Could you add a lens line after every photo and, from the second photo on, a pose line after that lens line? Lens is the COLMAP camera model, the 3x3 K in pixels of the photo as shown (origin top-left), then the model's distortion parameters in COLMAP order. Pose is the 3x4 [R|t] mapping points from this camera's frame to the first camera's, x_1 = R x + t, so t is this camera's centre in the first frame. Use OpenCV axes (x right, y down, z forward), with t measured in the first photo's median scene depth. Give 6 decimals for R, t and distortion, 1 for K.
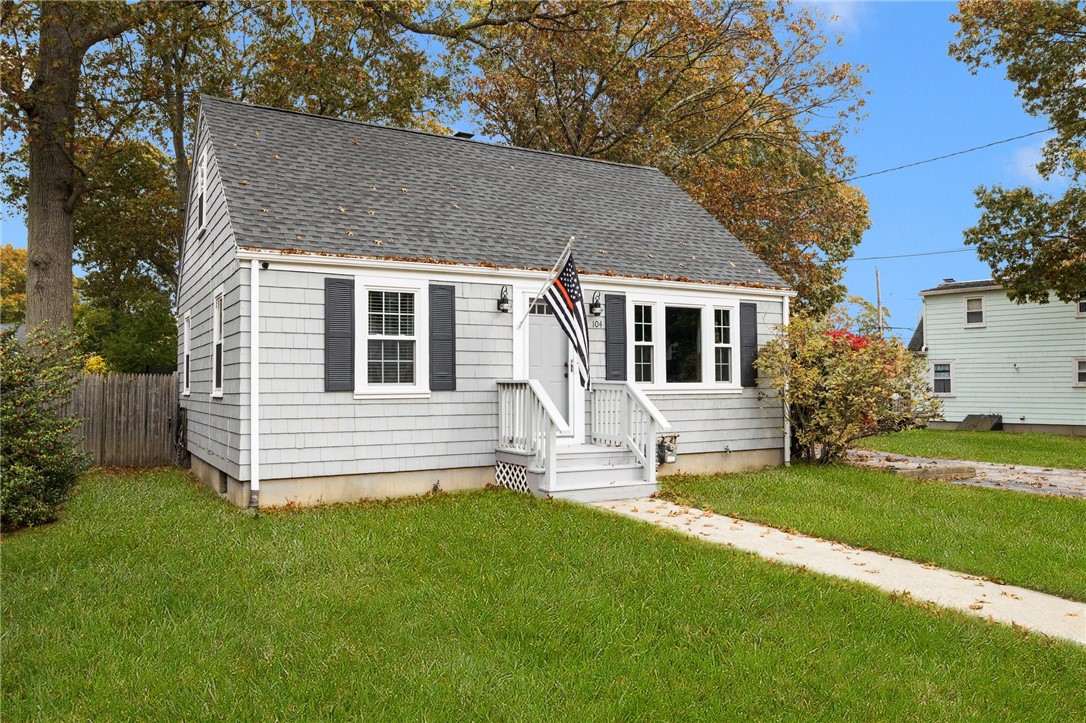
lens RADIAL K [[760.2, 0, 531.2], [0, 760.2, 369.7], [0, 0, 1]] dist [0.006838, 0.000136]
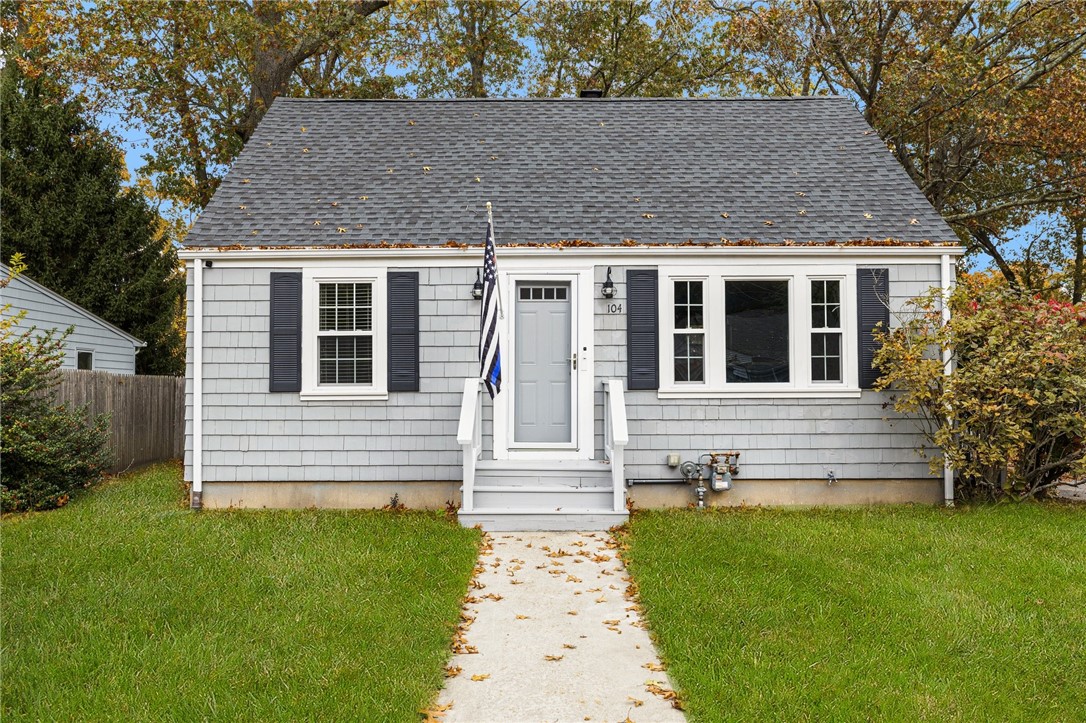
lens RADIAL K [[818.5, 0, 542.9], [0, 818.5, 361.4], [0, 0, 1]] dist [0.001525, -0.002233]
pose [[0.879671, -0.011539, -0.475444, 0.452098], [0.008719, 0.999929, -0.008135, 0.001394], [0.475504, 0.003011, 0.879709, 0.231887]]
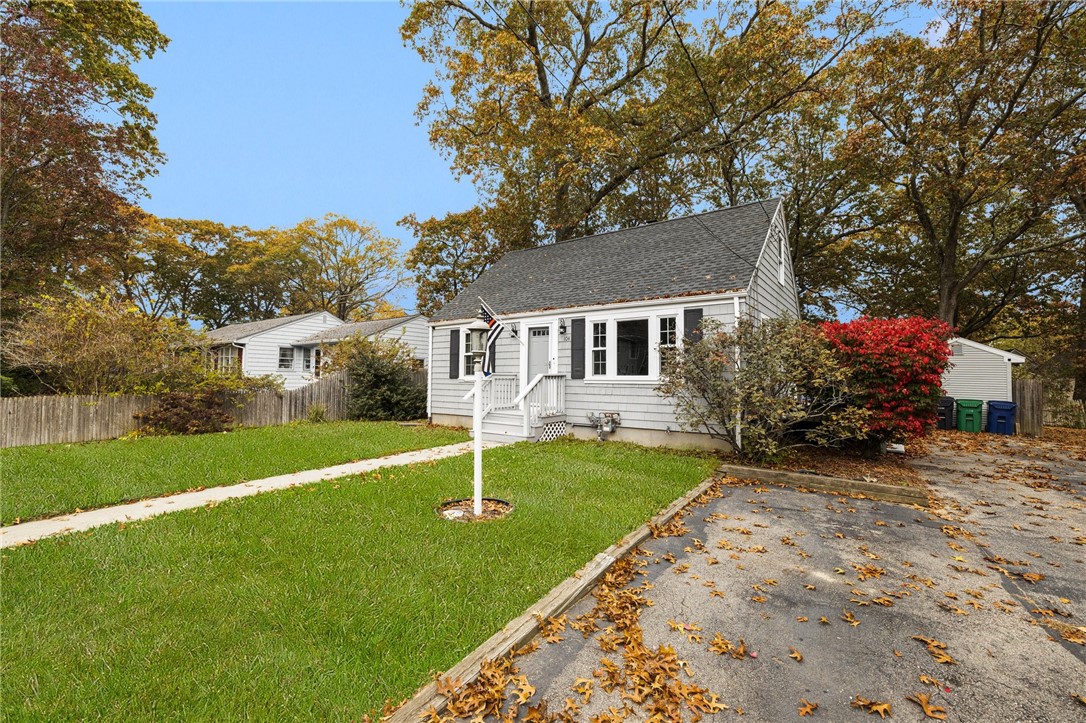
lens RADIAL K [[470.2, 0, 543.4], [0, 470.2, 357.1], [0, 0, 1]] dist [0.006926, 0.001291]
pose [[0.421046, -0.027986, -0.906607, 1.027896], [0.016757, 0.999593, -0.023074, 0.001214], [0.906884, -0.005477, 0.421344, 0.571483]]
